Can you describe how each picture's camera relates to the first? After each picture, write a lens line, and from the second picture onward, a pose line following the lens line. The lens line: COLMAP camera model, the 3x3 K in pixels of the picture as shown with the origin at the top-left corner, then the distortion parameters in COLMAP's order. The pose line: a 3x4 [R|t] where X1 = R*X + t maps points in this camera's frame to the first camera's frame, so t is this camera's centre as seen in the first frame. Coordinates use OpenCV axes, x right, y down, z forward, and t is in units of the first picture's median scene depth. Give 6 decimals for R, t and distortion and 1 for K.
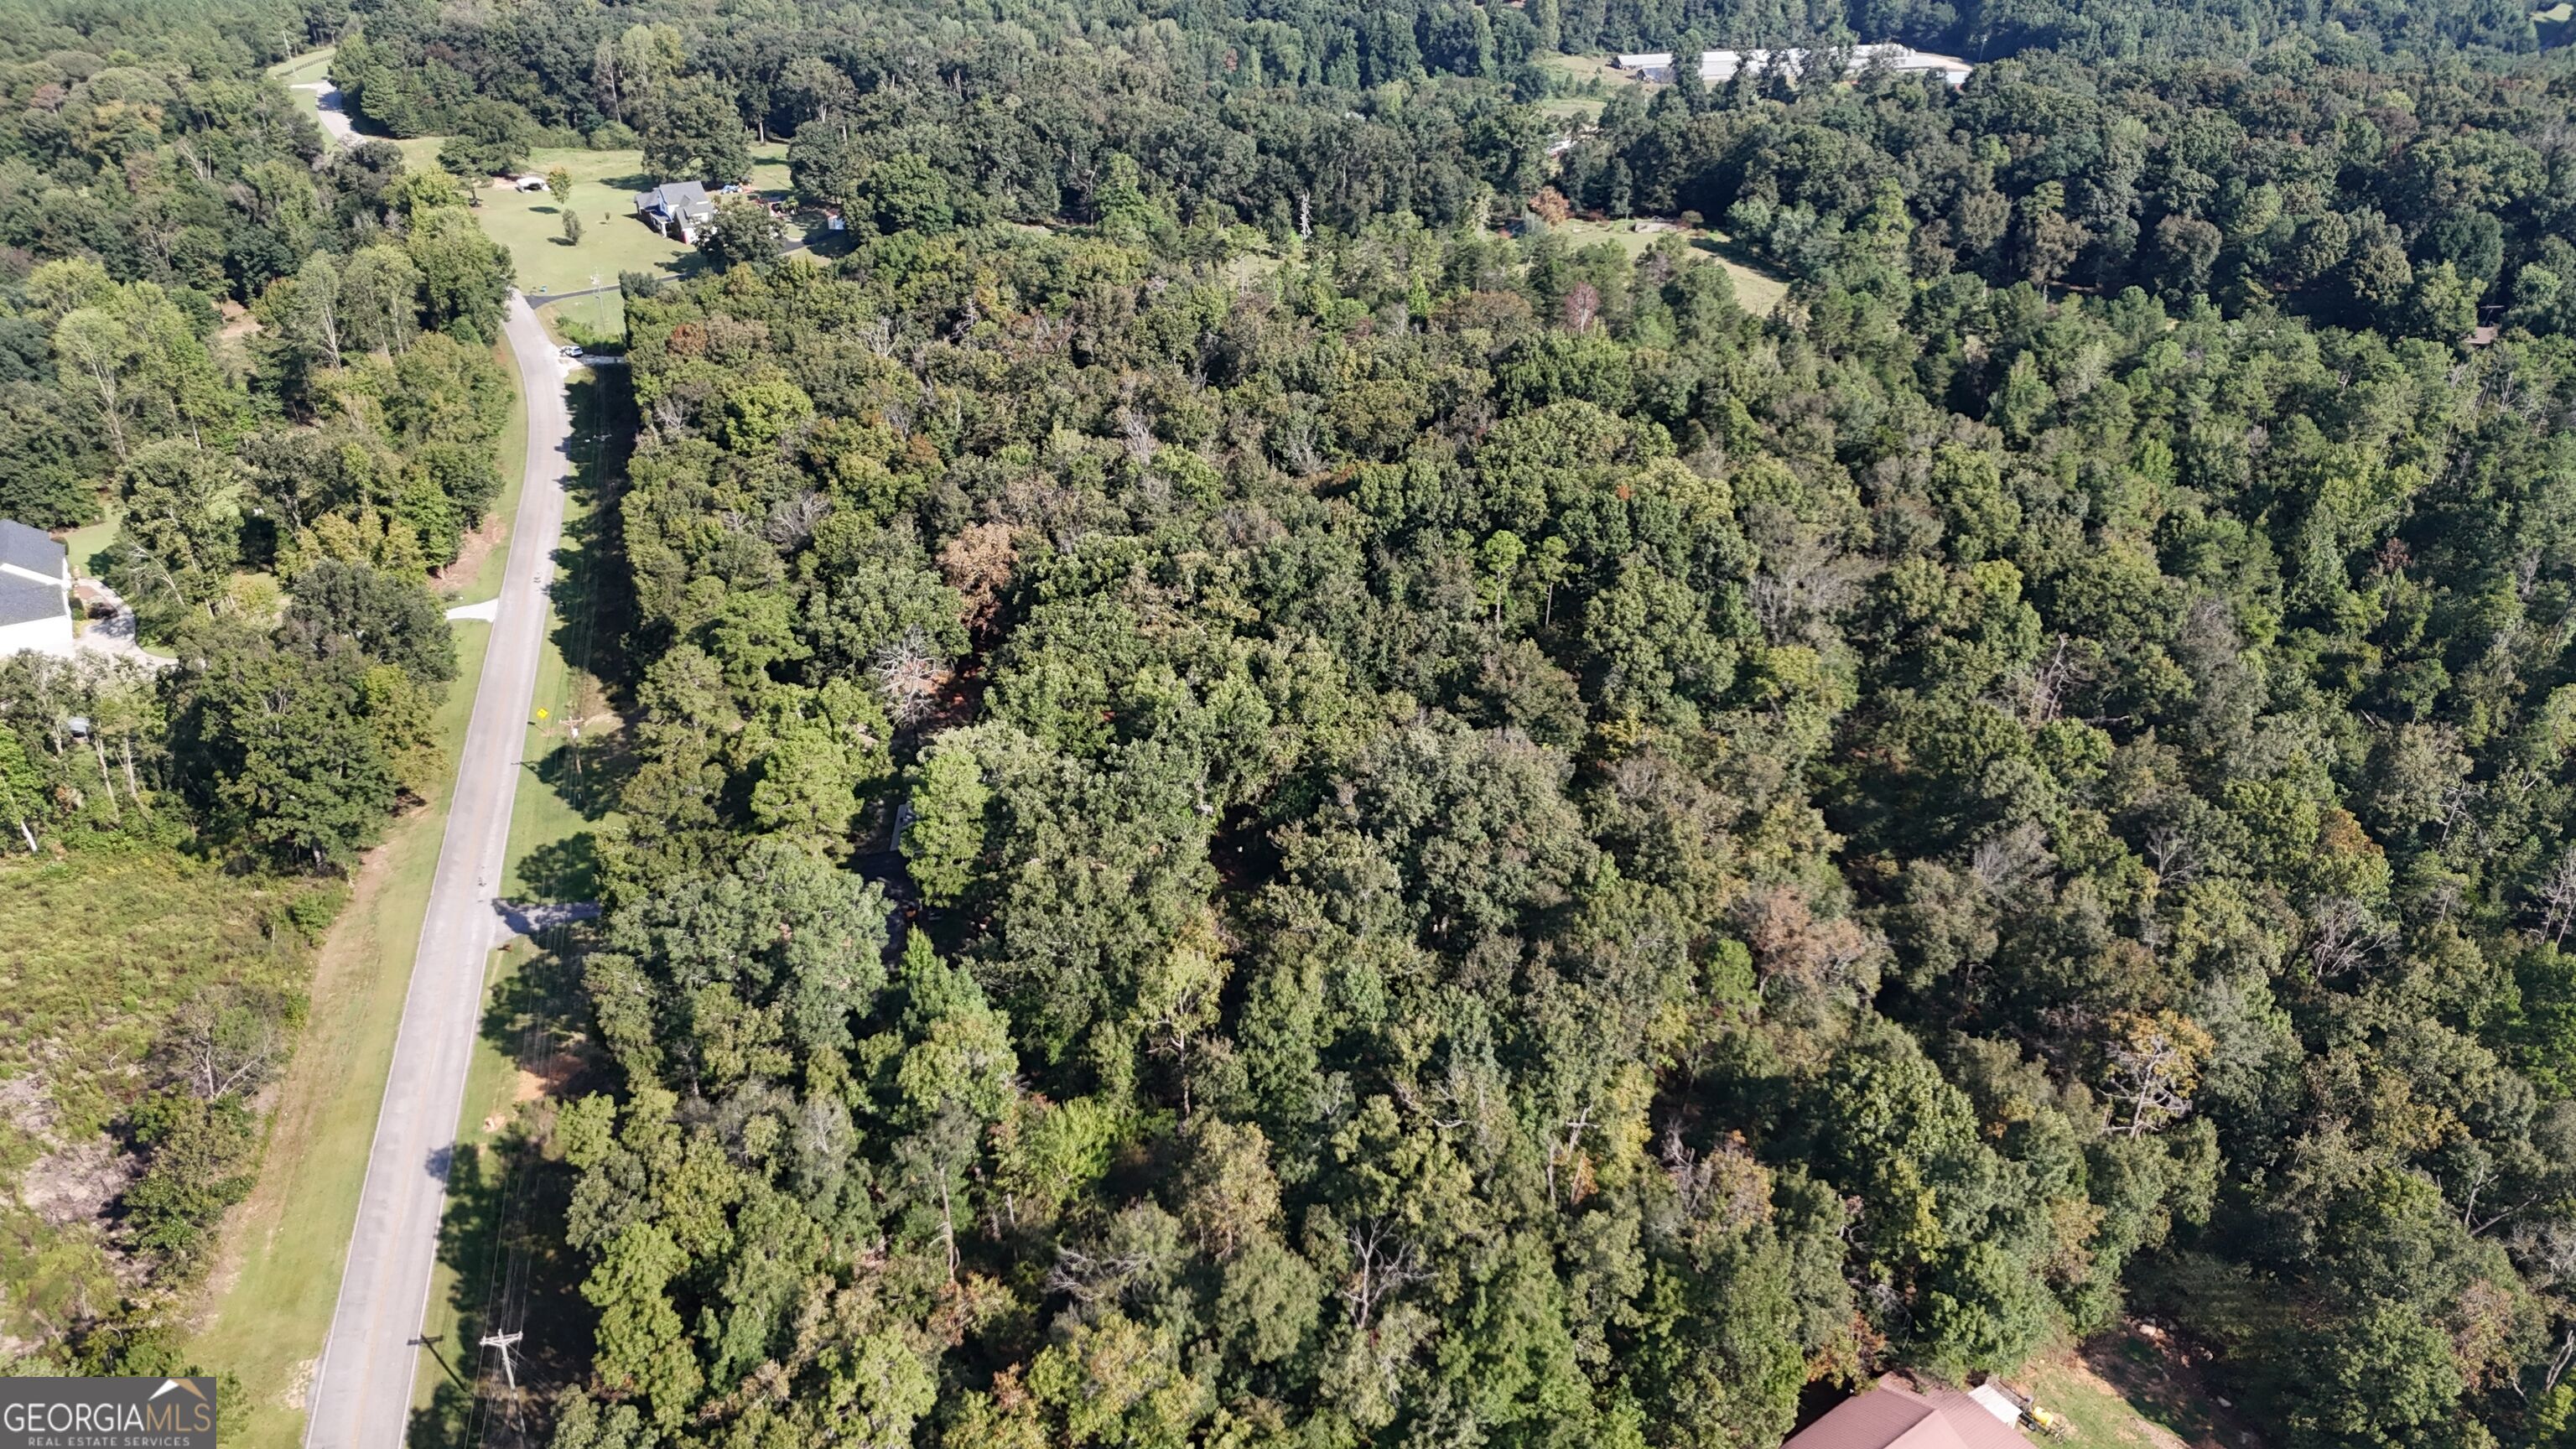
lens RADIAL K [[1888.4, 0, 1280.5], [0, 1888.4, 716.6], [0, 0, 1]] dist [0.083581, -0.087346]
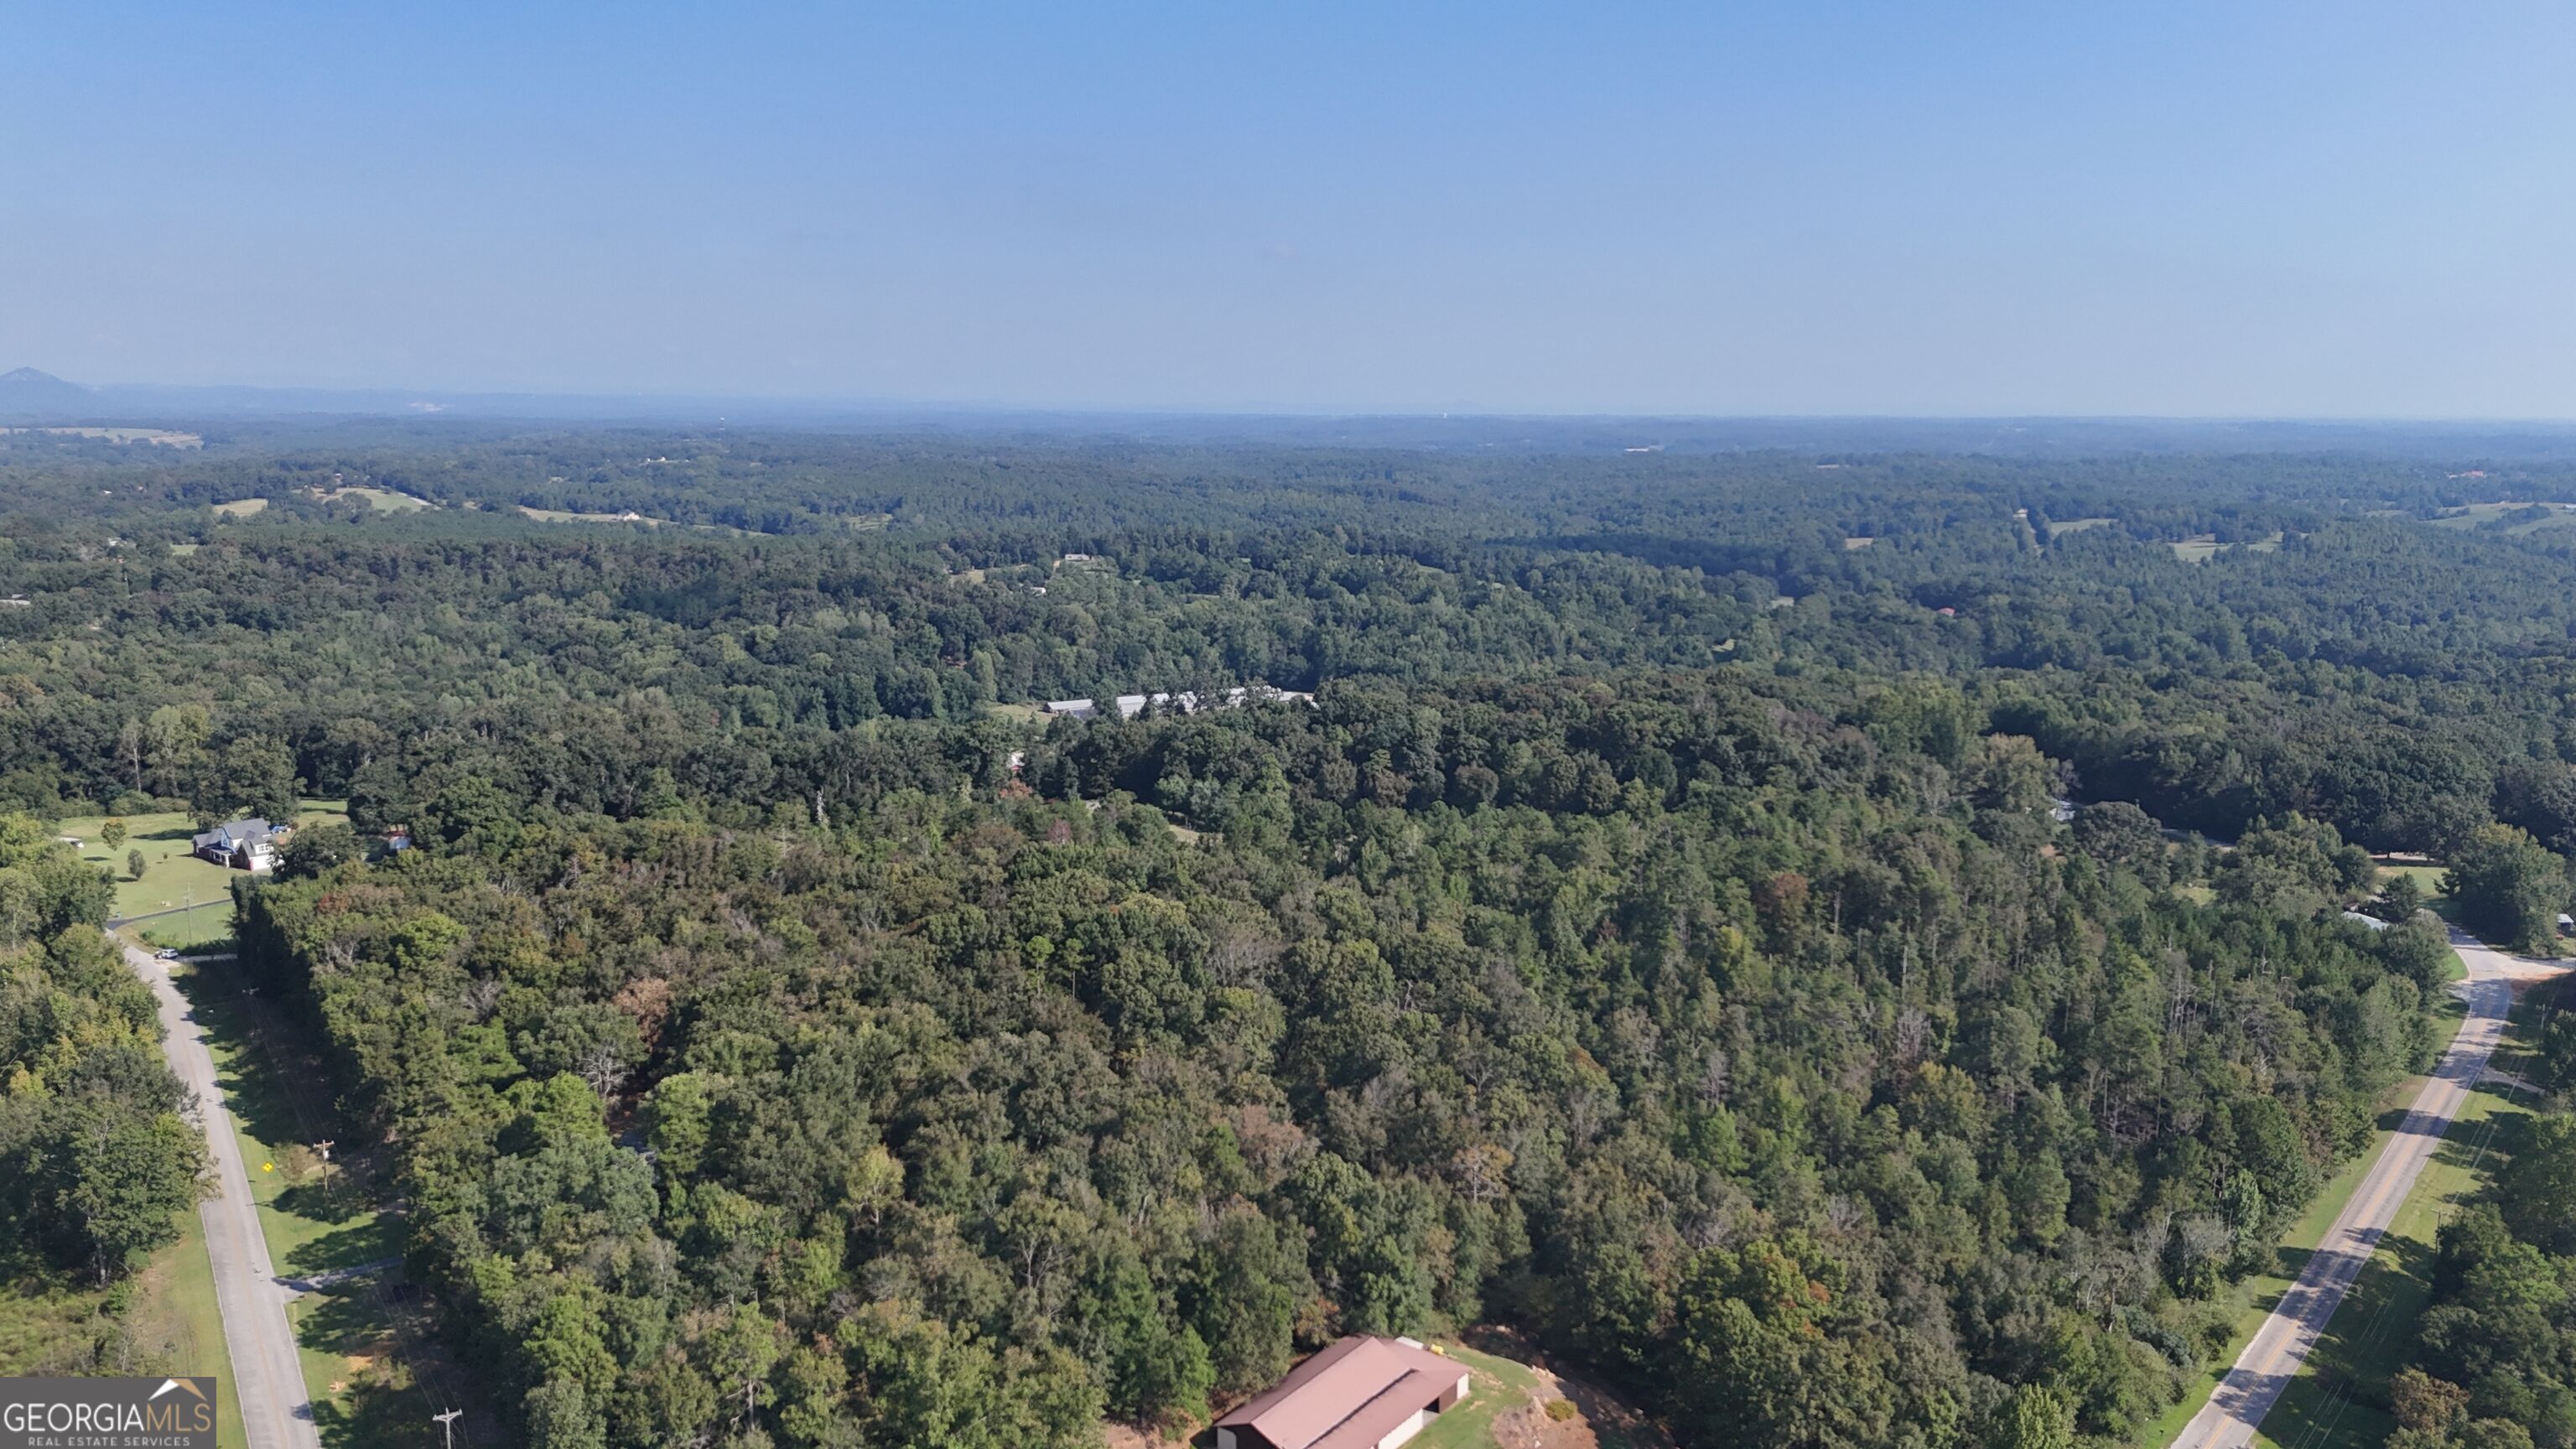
lens RADIAL K [[1888.4, 0, 1298.0], [0, 1888.4, 718.9], [0, 0, 1]] dist [0.083581, -0.087346]
pose [[0.952119, -0.053465, 0.301018, -0.096810], [0.152068, 0.936974, -0.314572, 0.188216], [-0.265227, 0.345285, 0.900240, -0.336833]]
